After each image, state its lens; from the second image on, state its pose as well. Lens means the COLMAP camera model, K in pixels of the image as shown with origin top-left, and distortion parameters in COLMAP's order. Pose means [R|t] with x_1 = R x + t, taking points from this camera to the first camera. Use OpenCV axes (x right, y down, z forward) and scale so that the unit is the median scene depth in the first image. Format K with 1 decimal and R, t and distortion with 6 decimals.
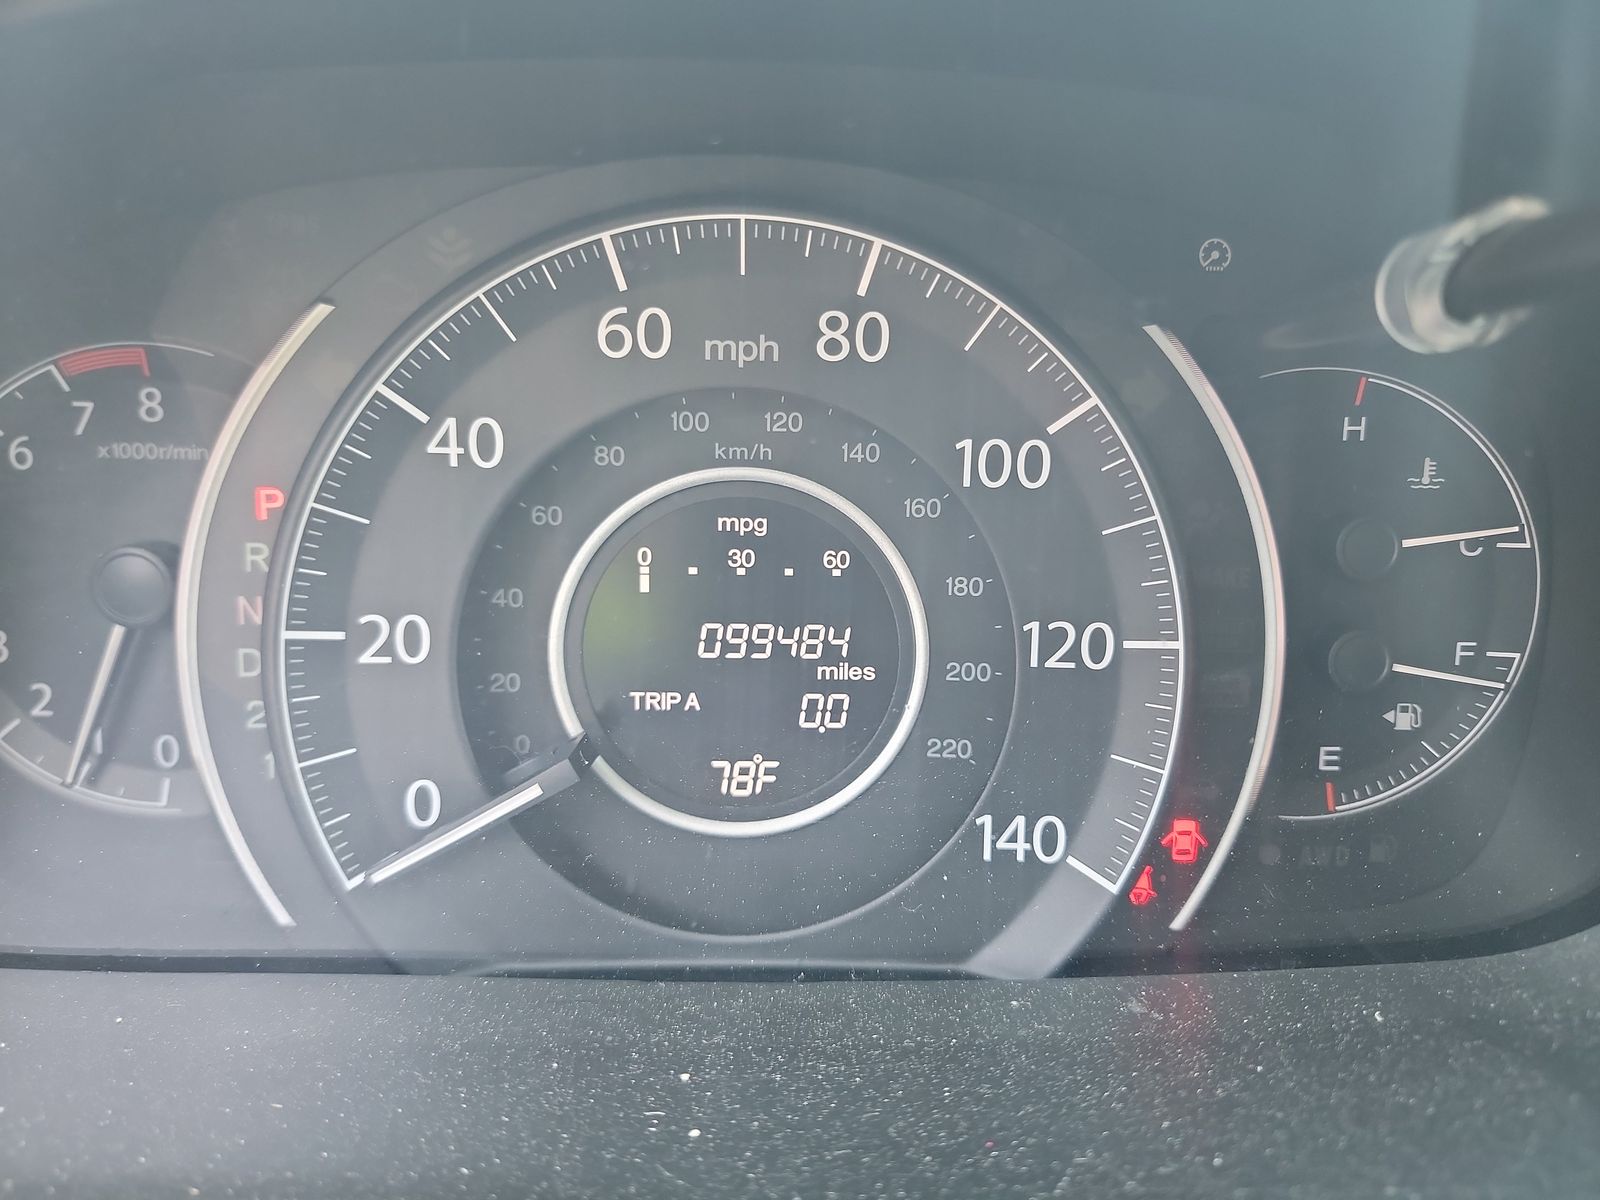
lens RADIAL K [[1126.8, 0, 793.4], [0, 1126.8, 600.4], [0, 0, 1]] dist [0.000876, -0.001835]
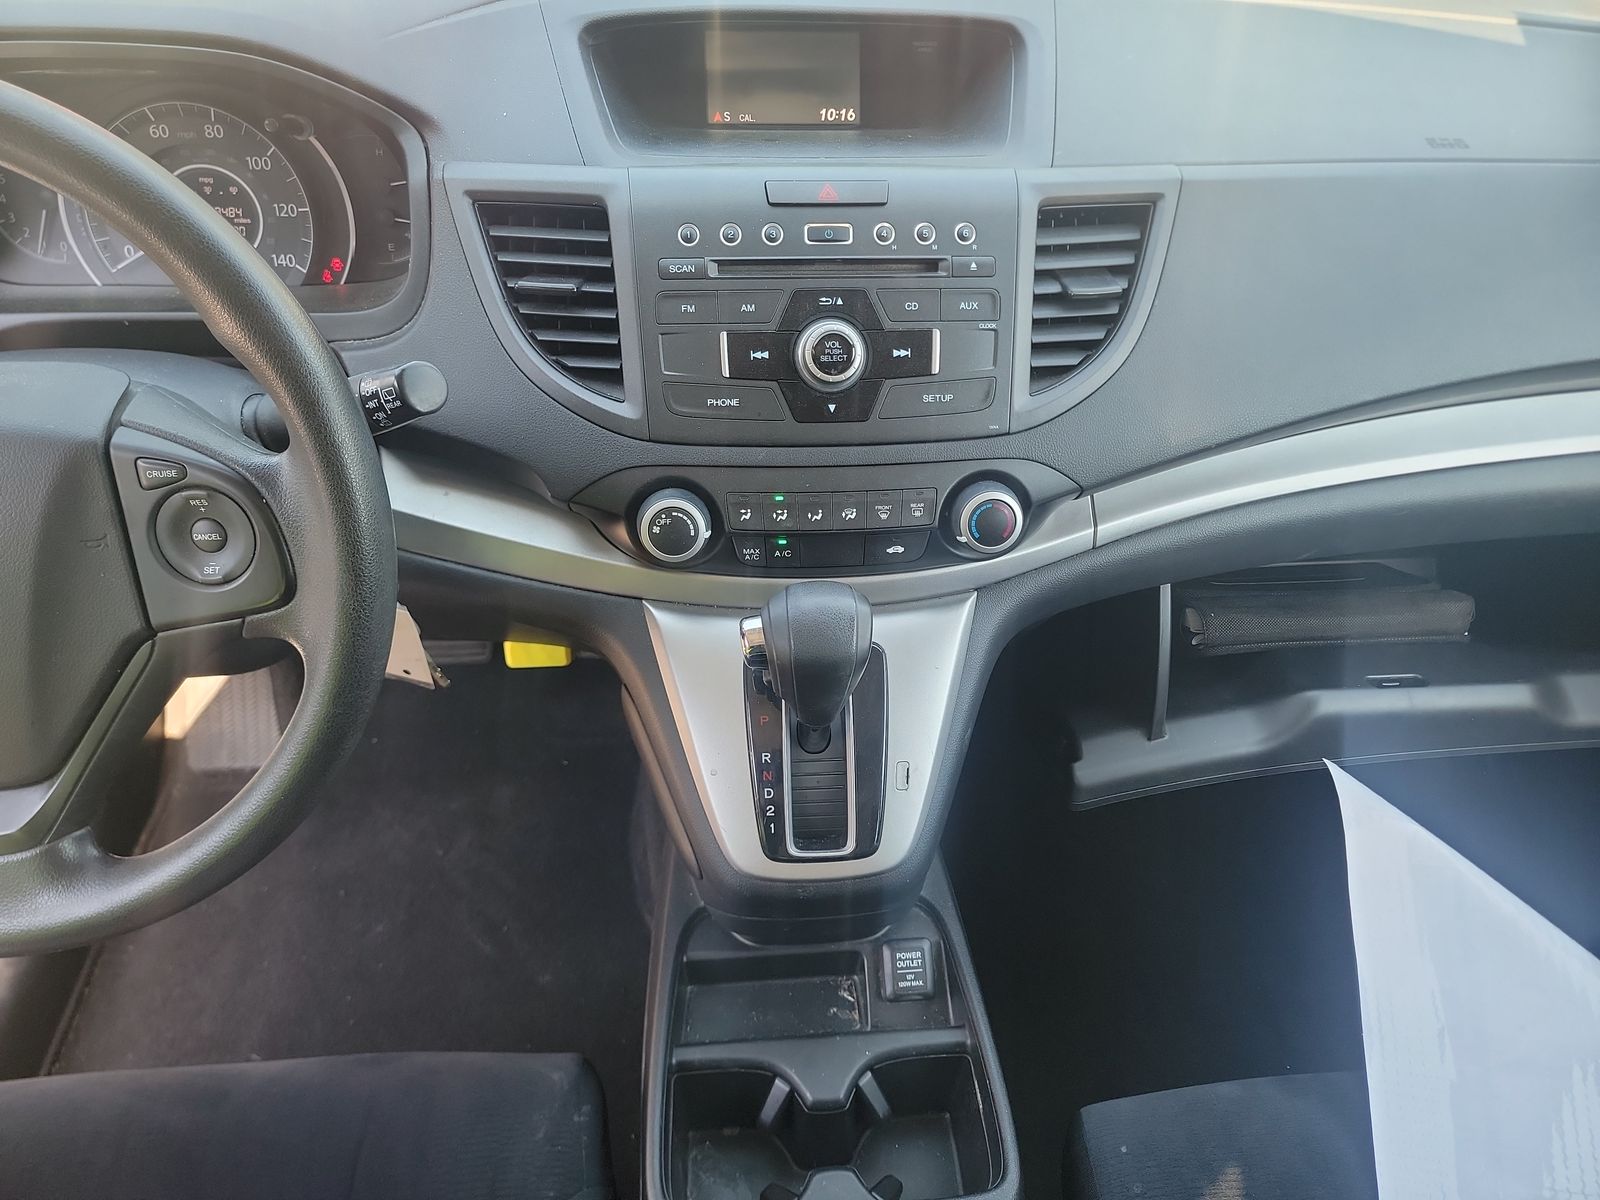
lens RADIAL K [[1126.8, 0, 807.0], [0, 1126.8, 593.9], [0, 0, 1]] dist [0.000876, -0.001835]
pose [[0.998091, -0.030398, 0.053763, 1.758583], [0.015192, 0.964580, 0.263351, 0.315118], [-0.059864, -0.262031, 0.963201, -3.213890]]
